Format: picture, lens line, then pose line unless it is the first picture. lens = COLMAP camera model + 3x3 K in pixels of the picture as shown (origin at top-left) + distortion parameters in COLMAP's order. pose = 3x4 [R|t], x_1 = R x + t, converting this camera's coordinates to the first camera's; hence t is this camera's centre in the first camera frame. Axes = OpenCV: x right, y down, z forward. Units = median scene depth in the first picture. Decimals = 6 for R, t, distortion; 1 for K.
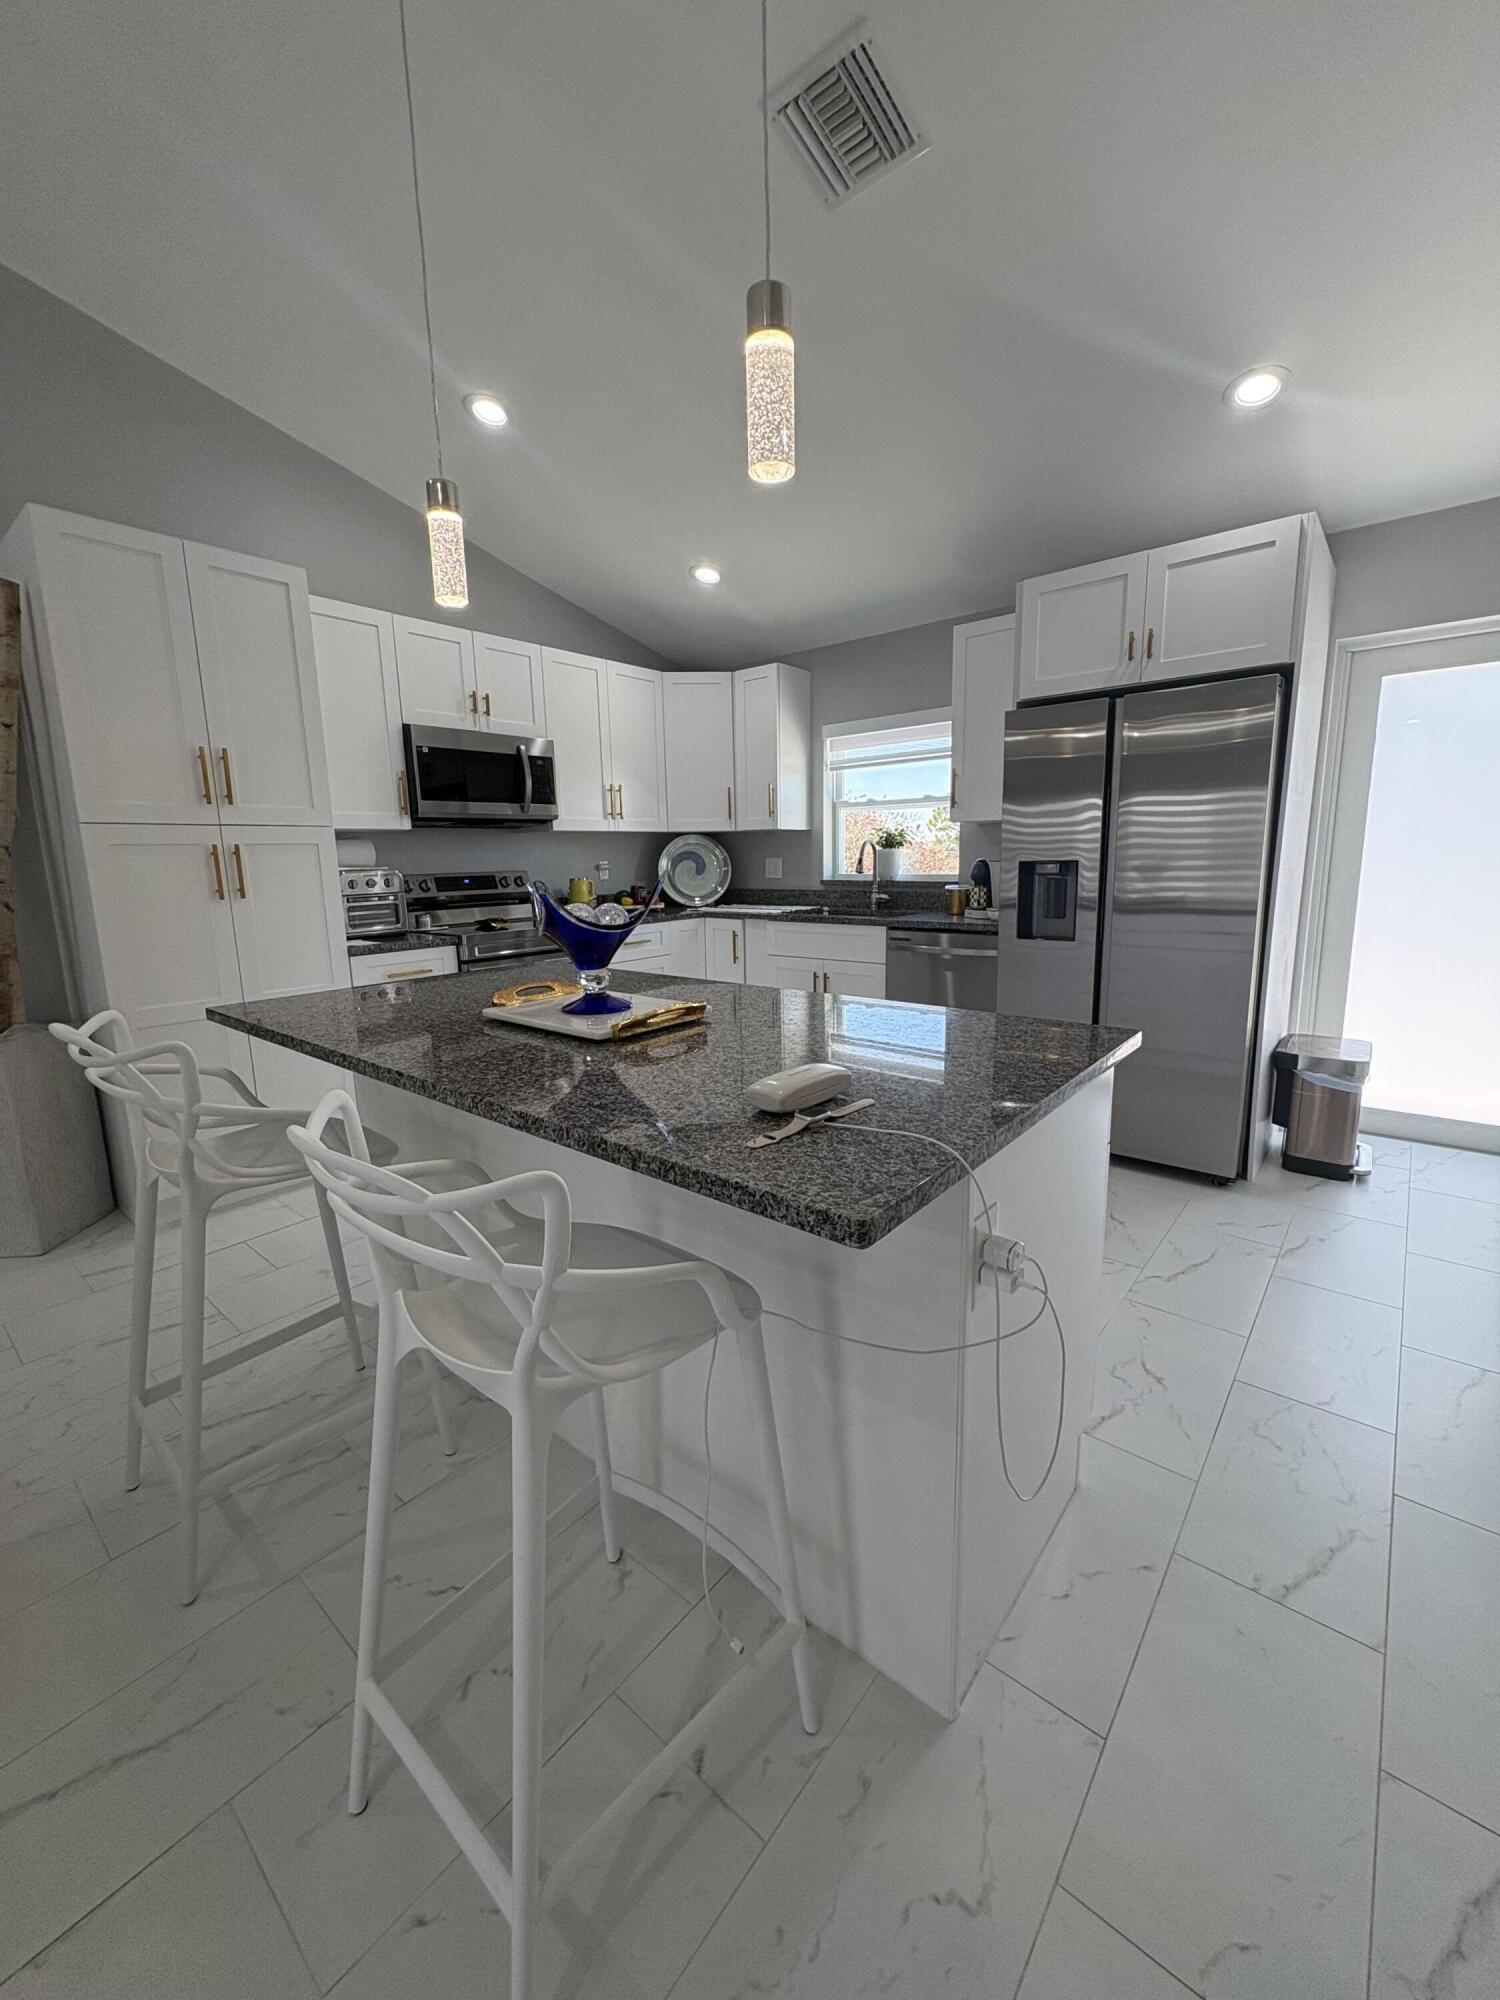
lens RADIAL K [[796.2, 0, 753.2], [0, 796.2, 998.3], [0, 0, 1]] dist [-0.001058, 0.000177]
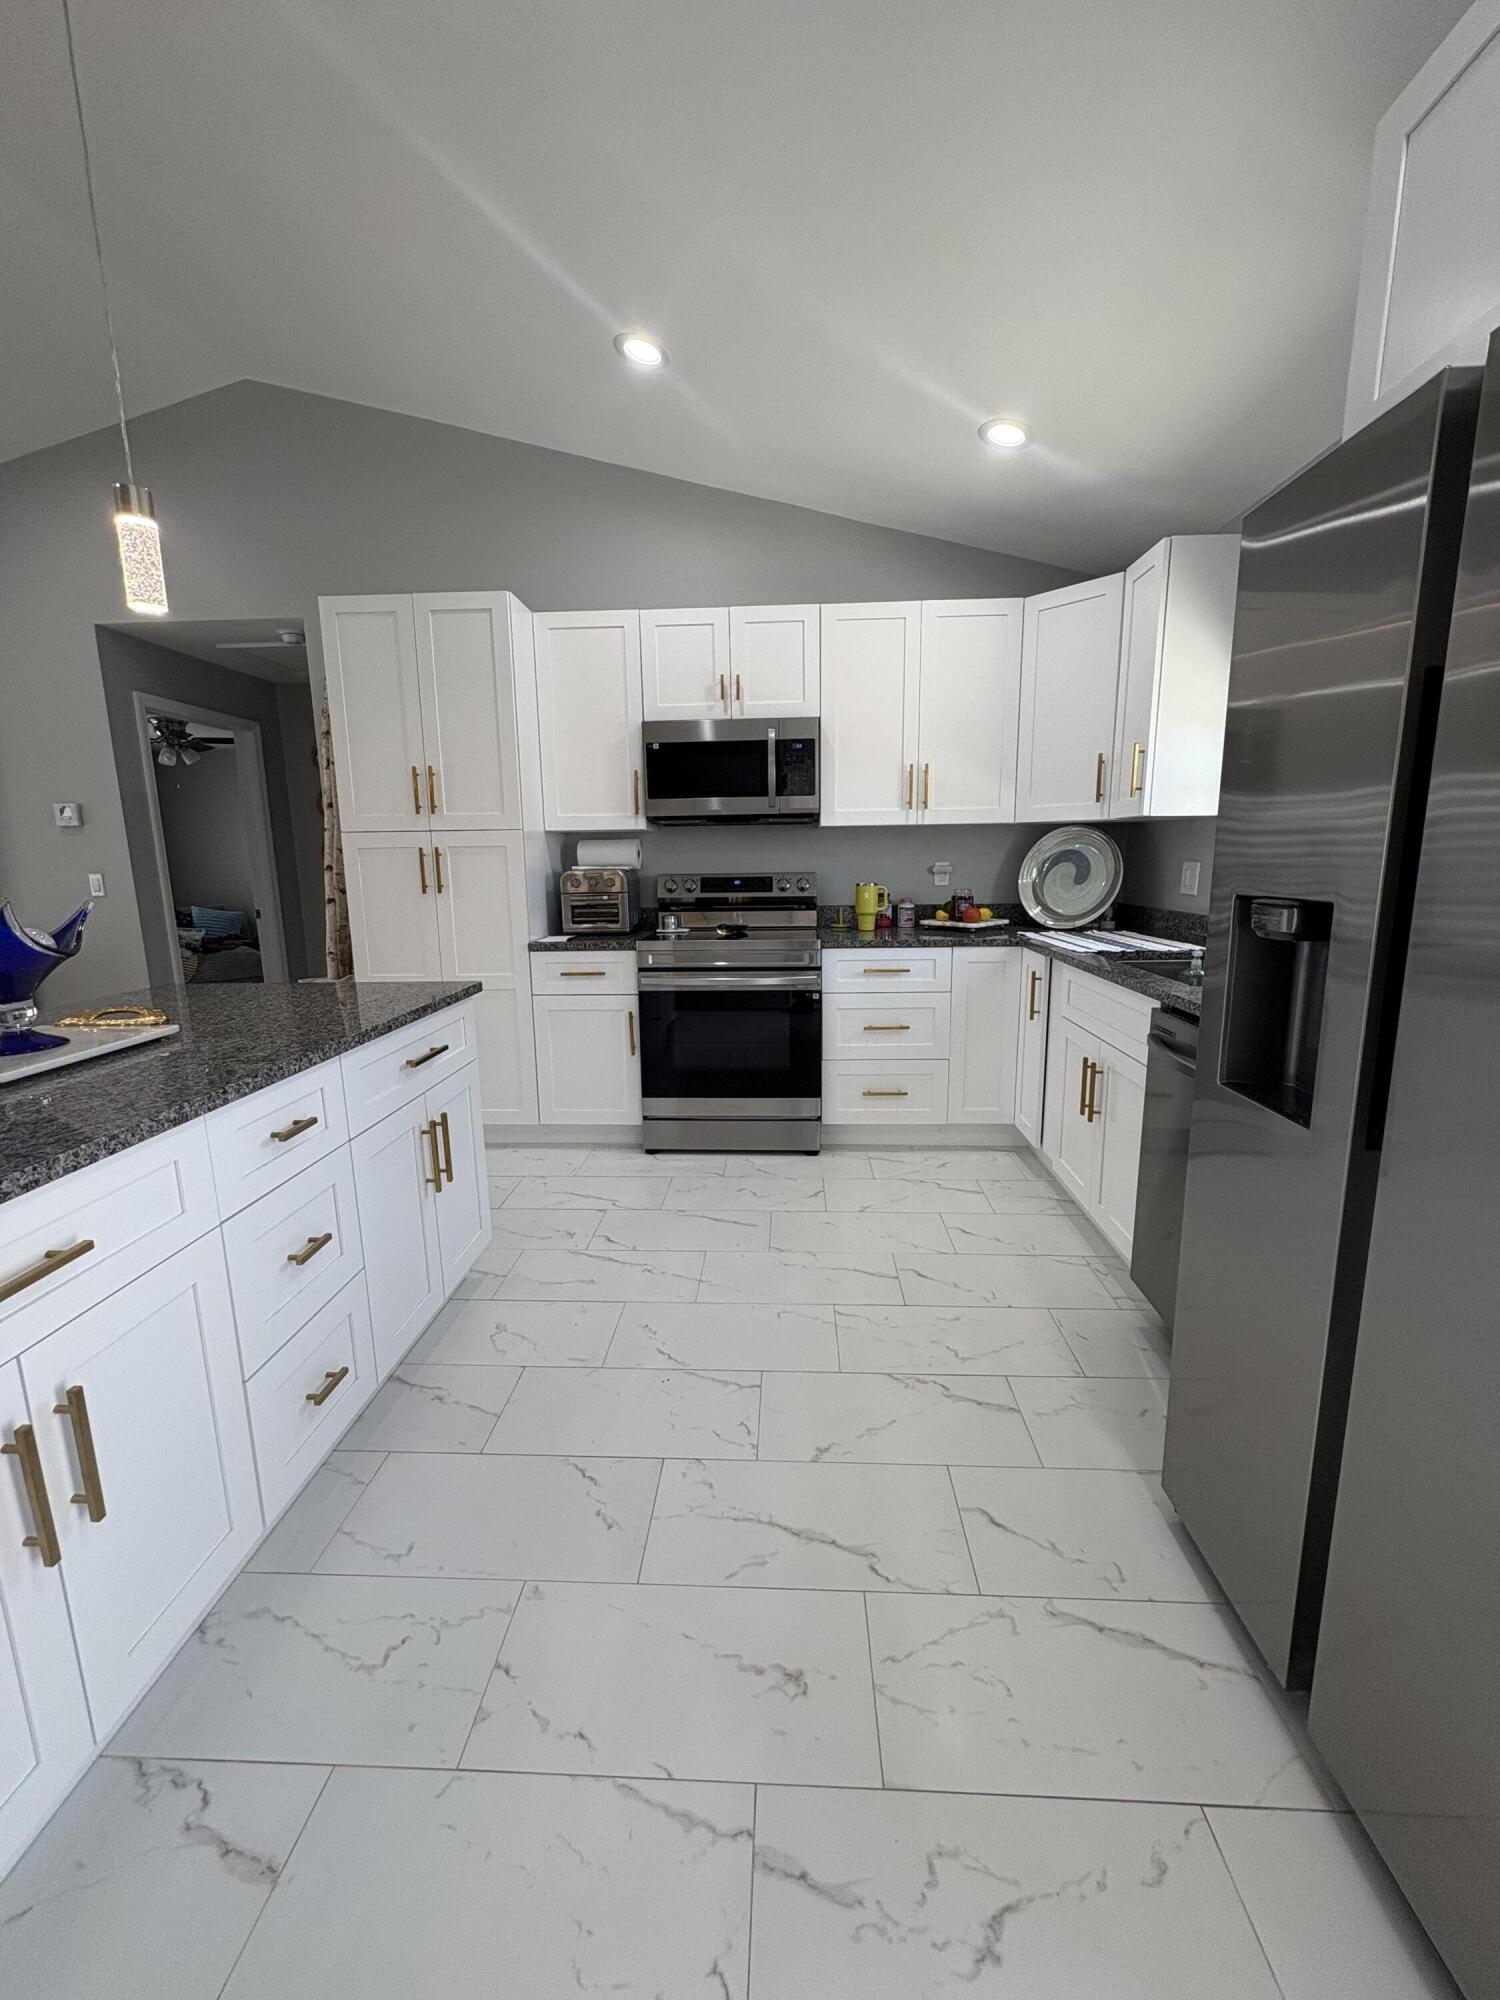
lens RADIAL K [[796.2, 0, 752.7], [0, 796.2, 996.3], [0, 0, 1]] dist [-0.001058, 0.000177]
pose [[0.601097, 0.152227, -0.784544, 0.436776], [-0.141379, 0.986463, 0.083085, -0.104099], [0.786572, 0.060976, 0.614481, 0.489515]]
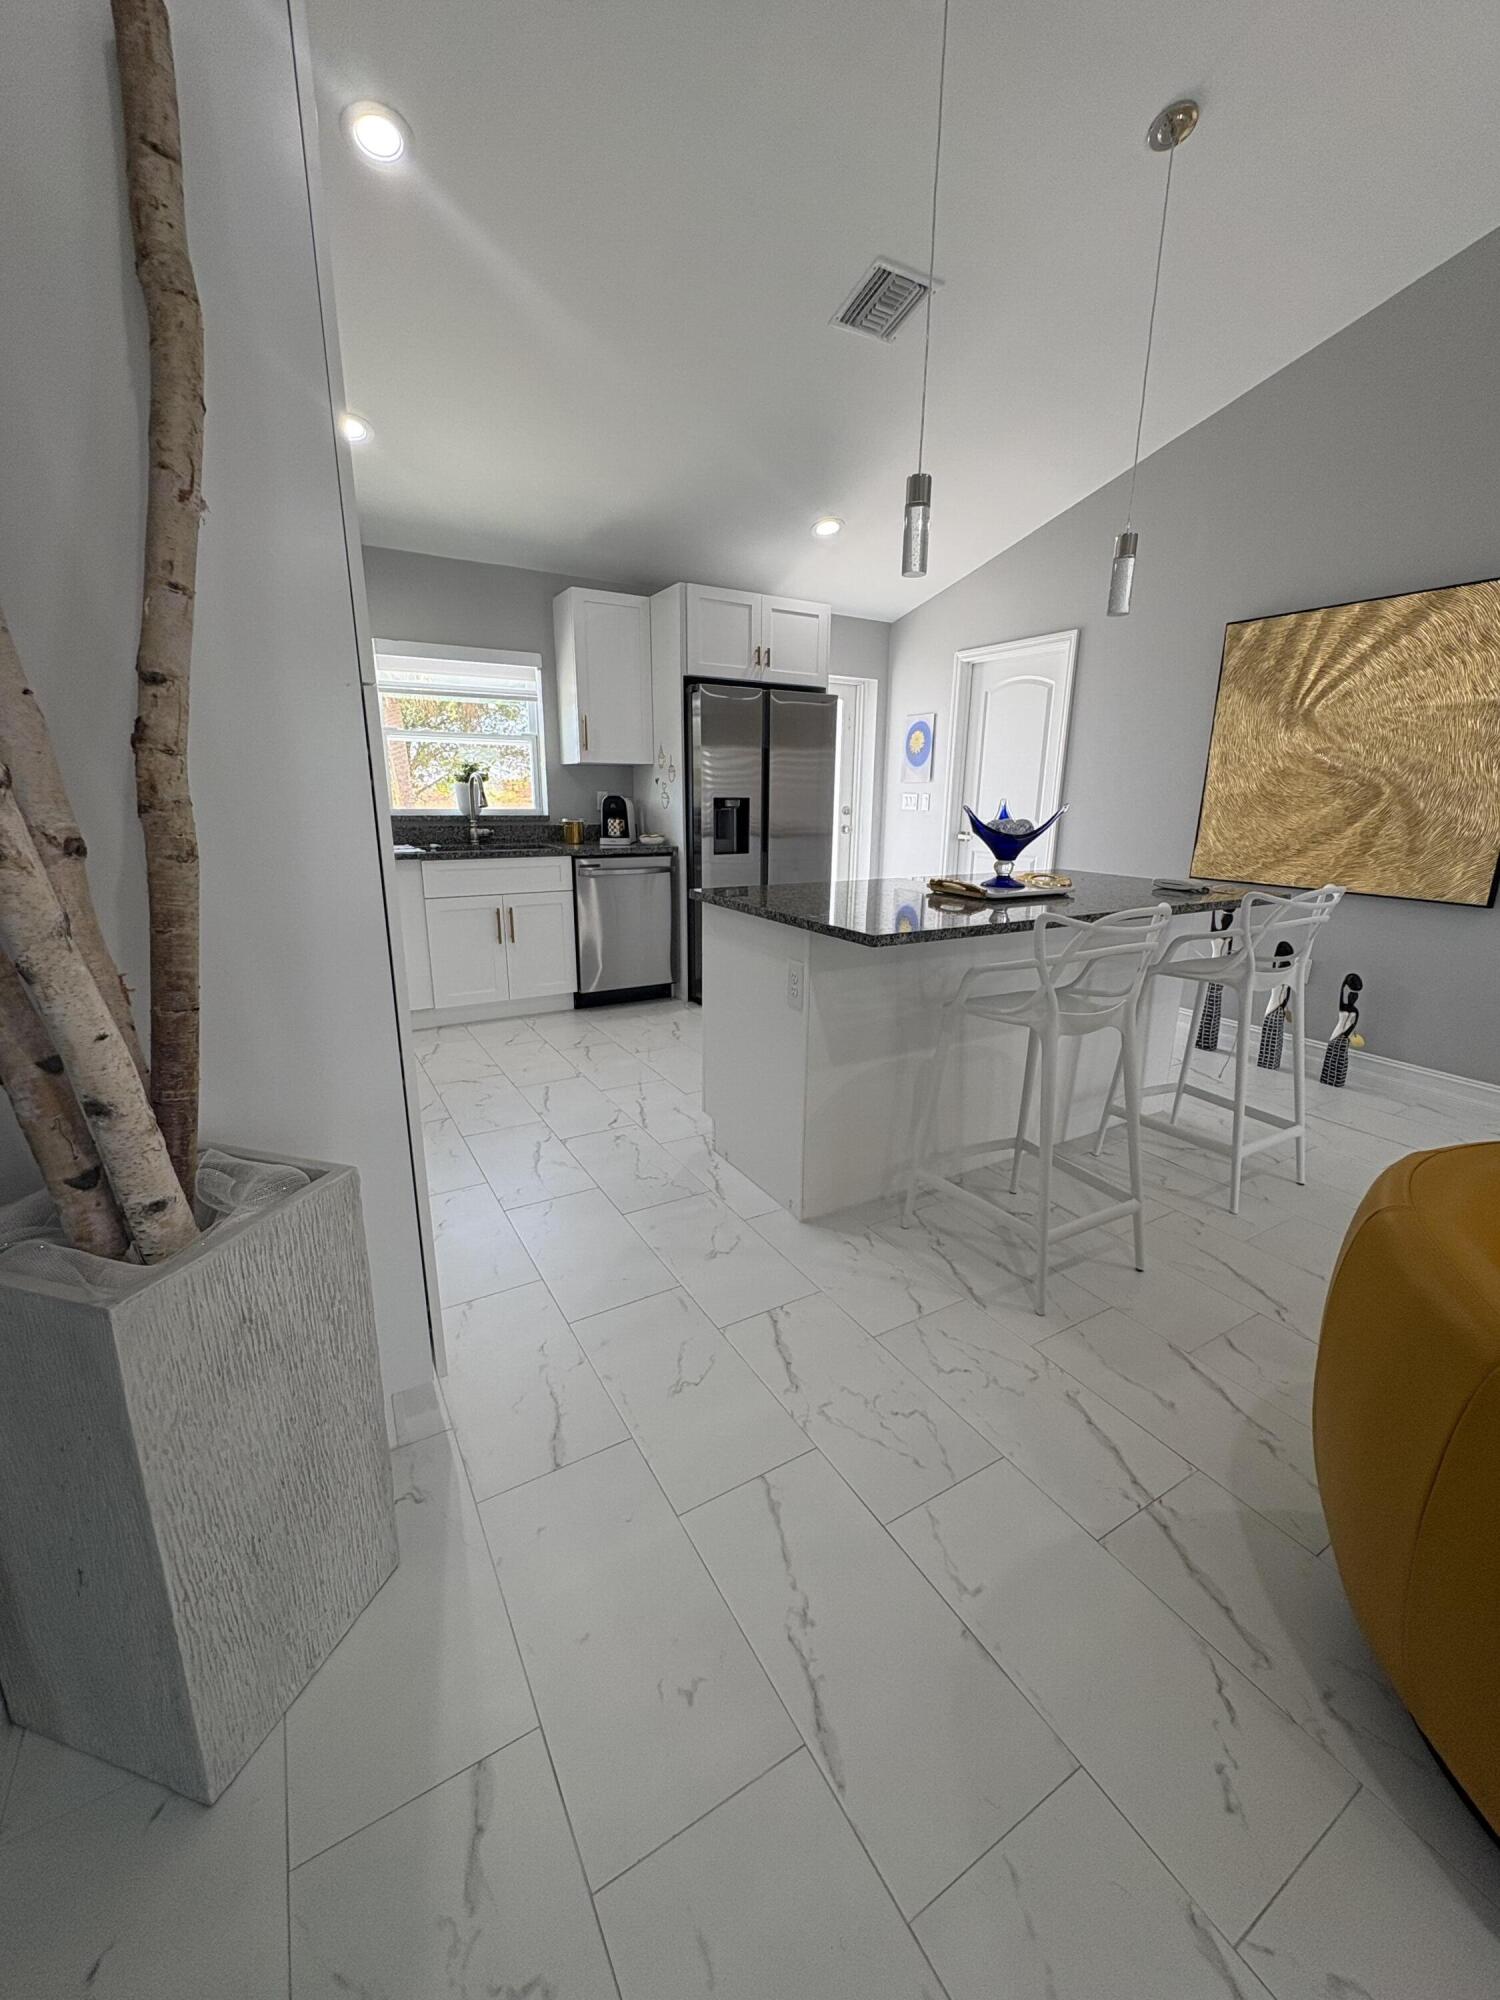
lens RADIAL K [[796.2, 0, 749.5], [0, 796.2, 998.0], [0, 0, 1]] dist [-0.001058, 0.000177]
pose [[0.335757, -0.212518, 0.917662, -0.843576], [0.149796, 0.973865, 0.170727, -0.052163], [-0.929961, 0.080139, 0.358817, 0.408698]]
